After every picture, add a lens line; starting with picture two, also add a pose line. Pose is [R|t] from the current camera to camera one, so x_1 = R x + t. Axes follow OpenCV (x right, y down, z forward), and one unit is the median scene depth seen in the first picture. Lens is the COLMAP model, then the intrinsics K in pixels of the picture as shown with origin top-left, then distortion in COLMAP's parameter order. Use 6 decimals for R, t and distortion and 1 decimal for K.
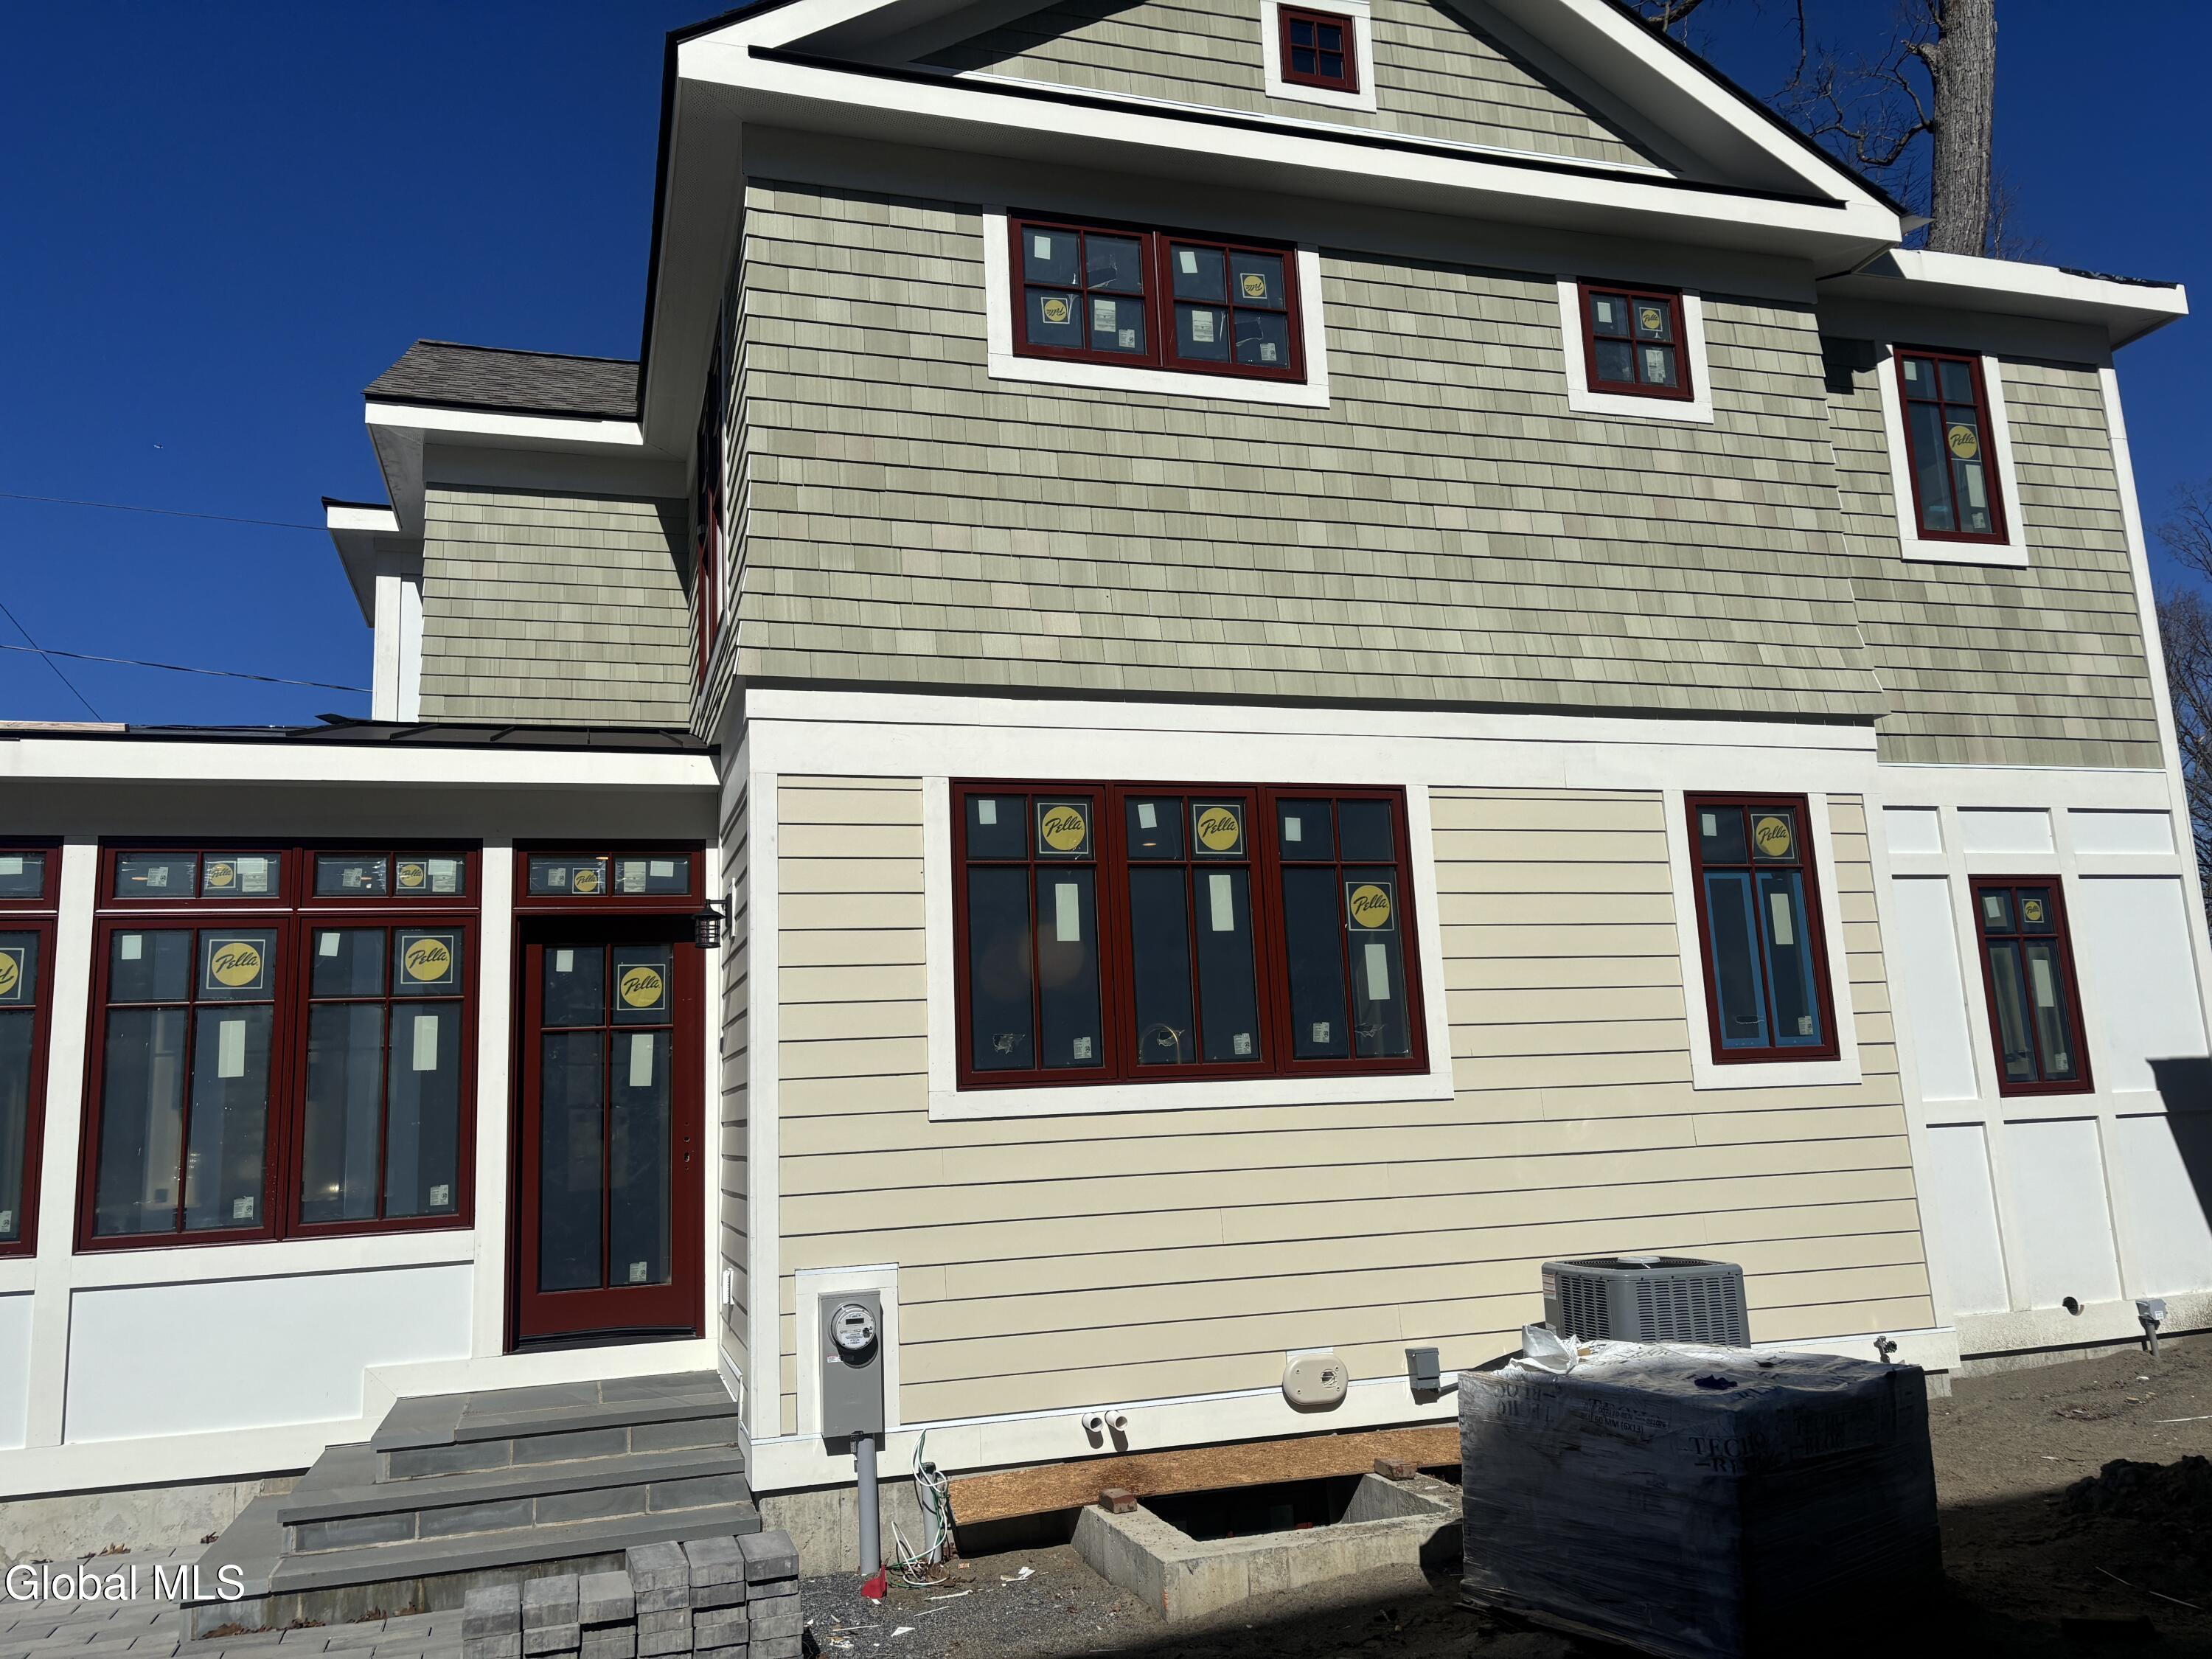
lens RADIAL K [[1647.1, 0, 1066.5], [0, 1647.1, 831.0], [0, 0, 1]] dist [0.101752, -0.127107]
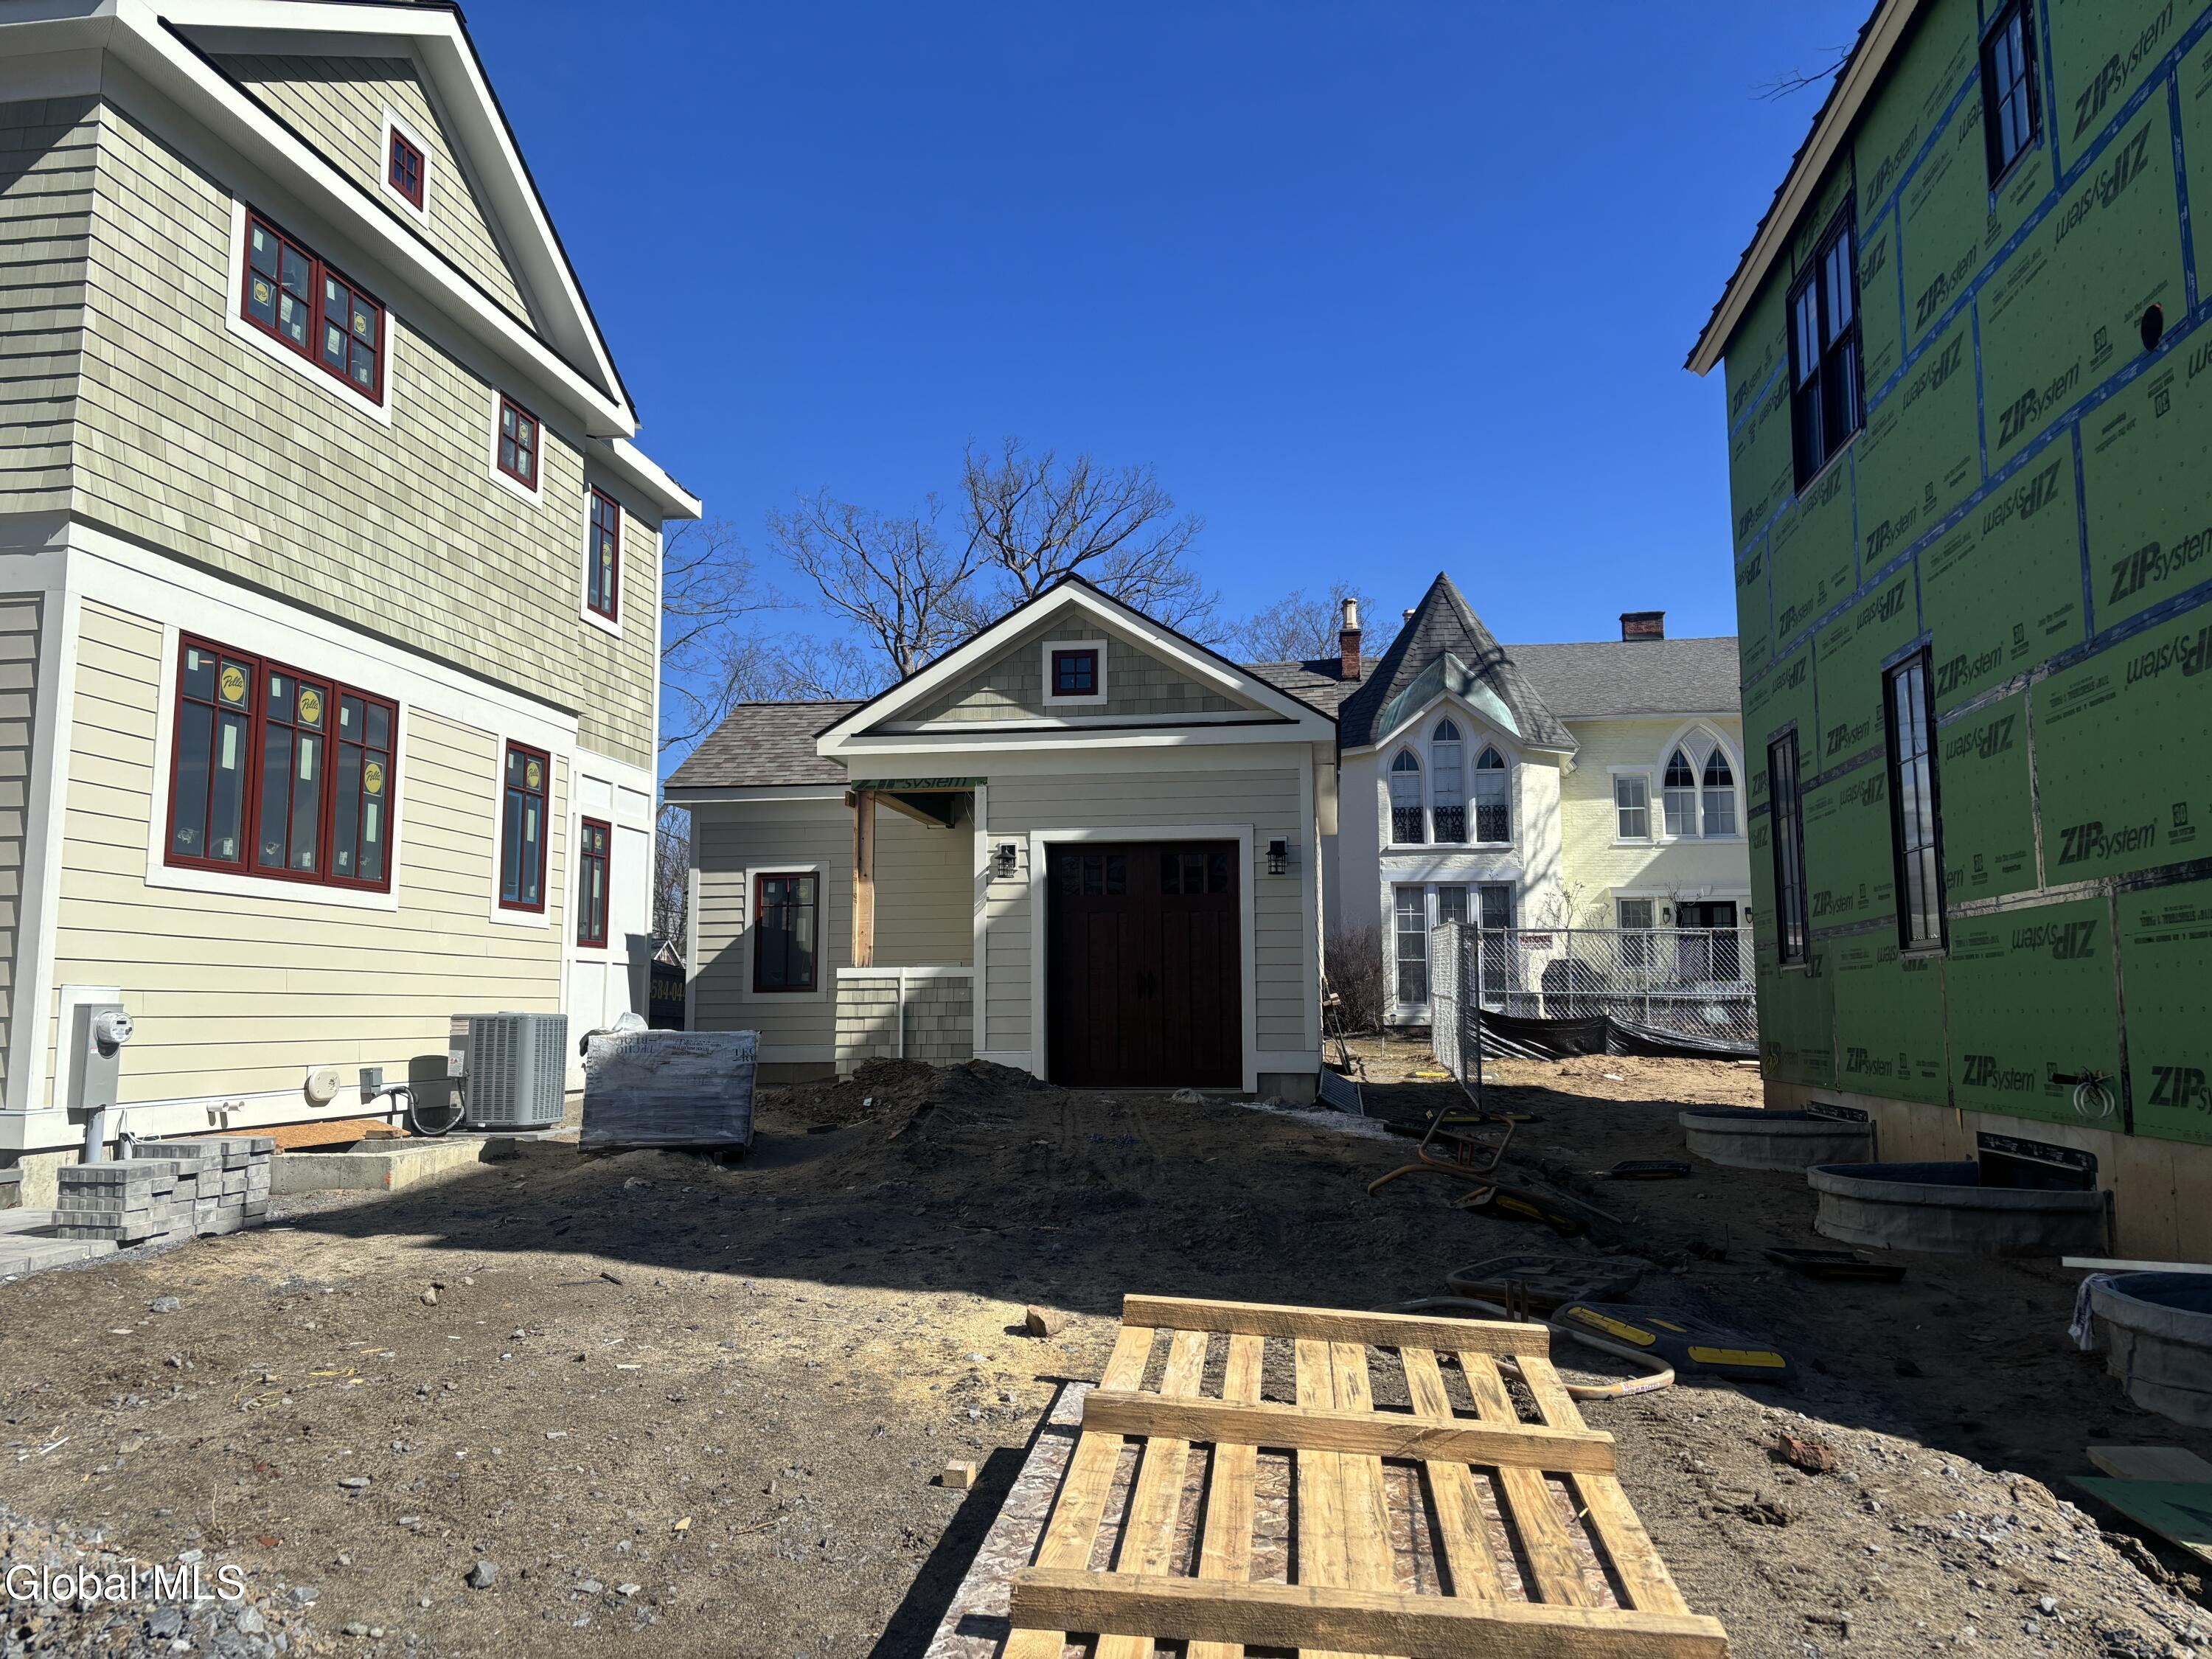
lens RADIAL K [[1664.9, 0, 1094.6], [0, 1664.9, 812.0], [0, 0, 1]] dist [0.071965, -0.054305]
pose [[0.426210, 0.153417, 0.891520, -0.867157], [-0.175033, 0.980876, -0.085116, 0.090036], [-0.887530, -0.119769, 0.444912, -0.233995]]
